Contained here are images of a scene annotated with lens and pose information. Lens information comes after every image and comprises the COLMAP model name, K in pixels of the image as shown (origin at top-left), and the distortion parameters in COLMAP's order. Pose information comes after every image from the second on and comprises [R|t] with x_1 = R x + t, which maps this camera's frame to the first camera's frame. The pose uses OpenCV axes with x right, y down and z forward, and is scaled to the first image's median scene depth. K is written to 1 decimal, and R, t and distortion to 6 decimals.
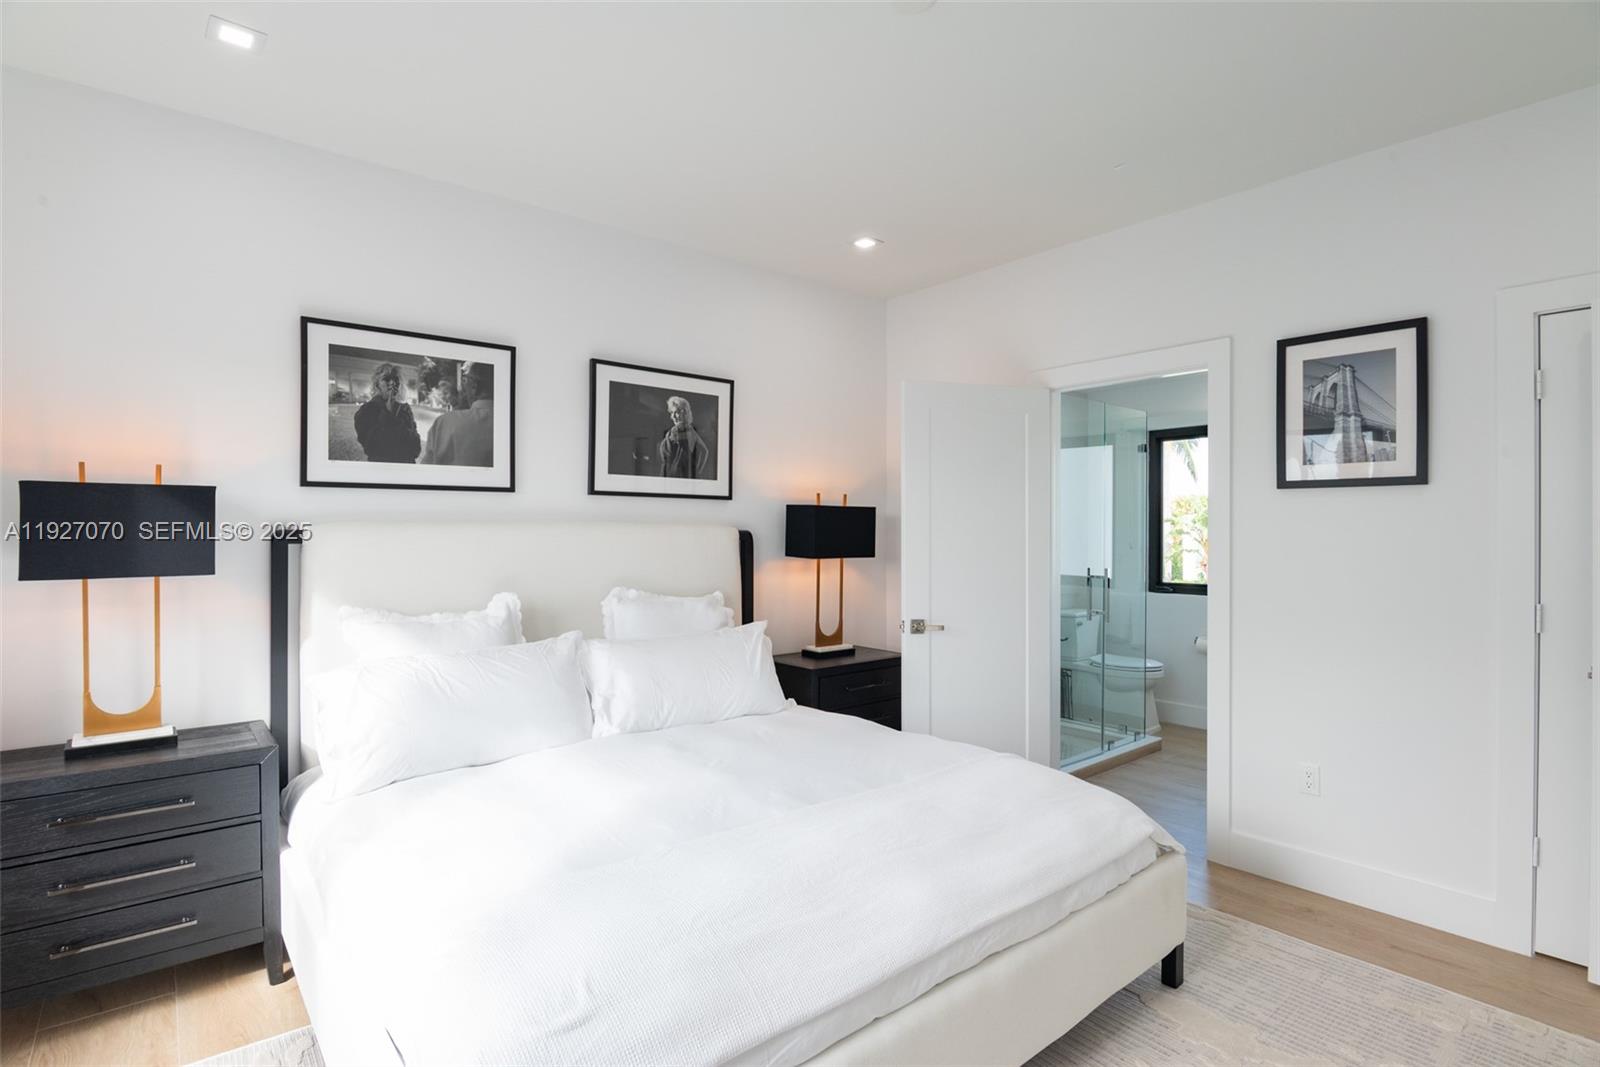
lens RADIAL K [[823.8, 0, 809.5], [0, 823.8, 535.4], [0, 0, 1]] dist [-0.009980, -0.001689]
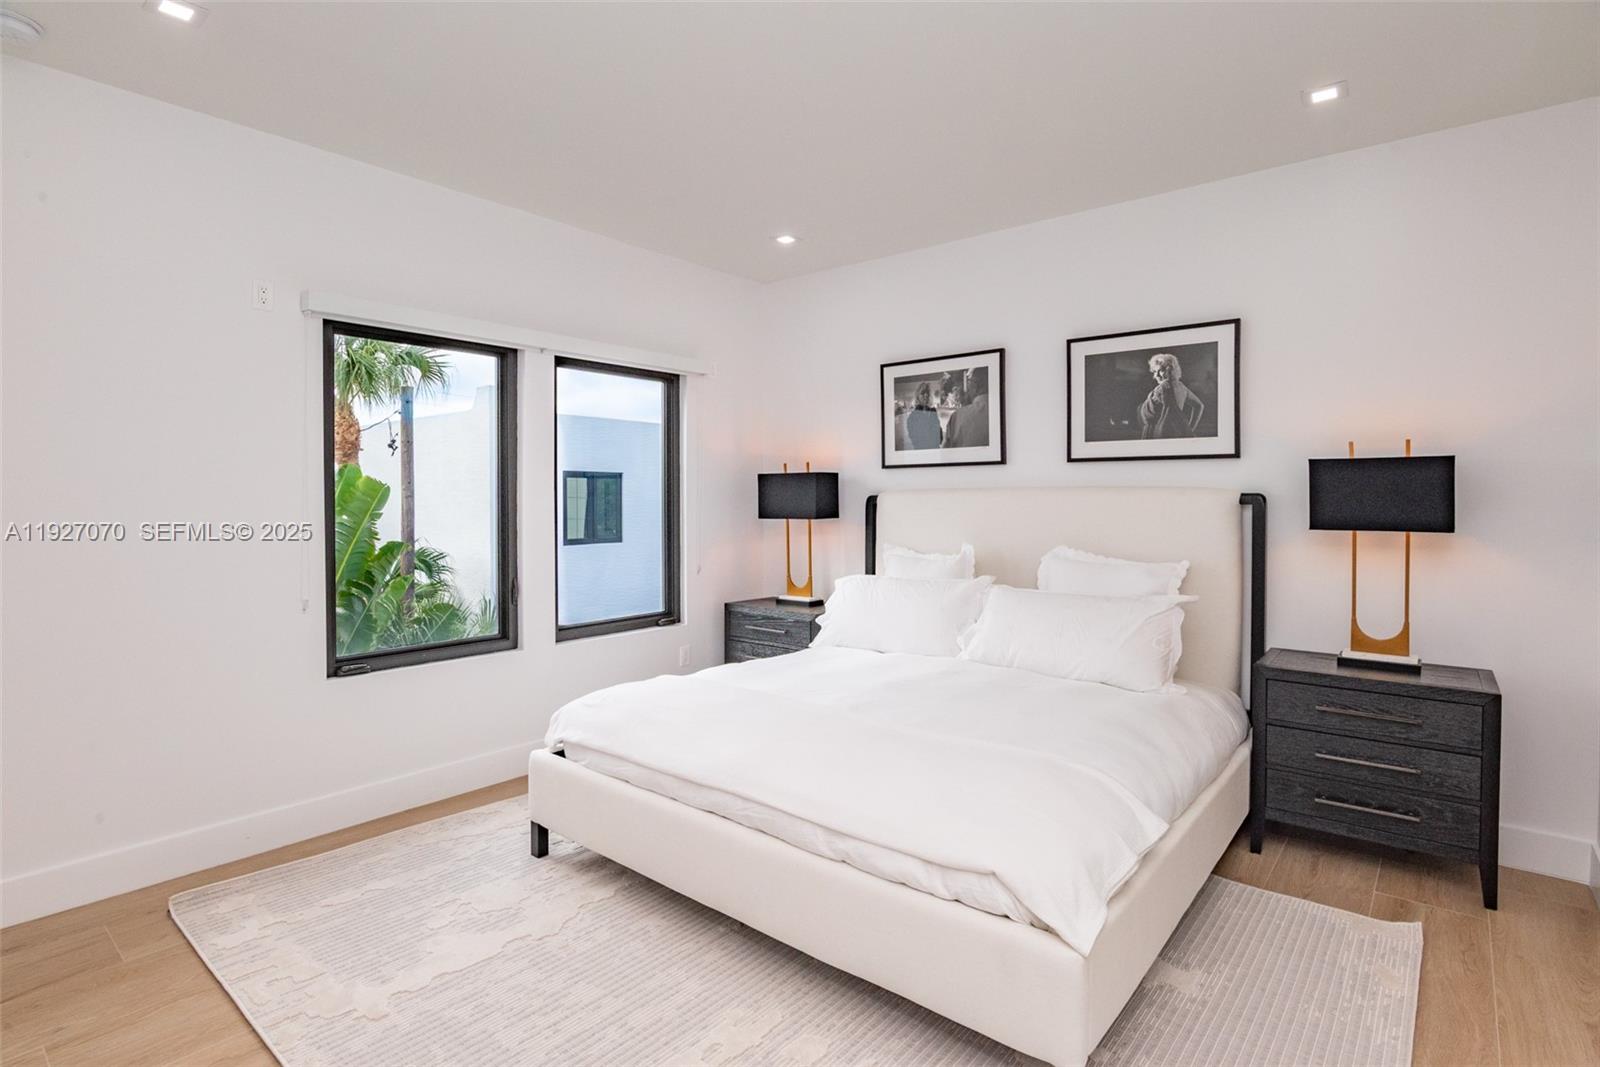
lens RADIAL K [[790.9, 0, 807.2], [0, 790.9, 522.6], [0, 0, 1]] dist [-0.001544, -0.000192]
pose [[0.168848, 0.025812, -0.985304, 0.776558], [-0.004950, 0.999667, 0.025340, 0.007208], [0.985630, 0.000599, 0.168920, 0.499161]]
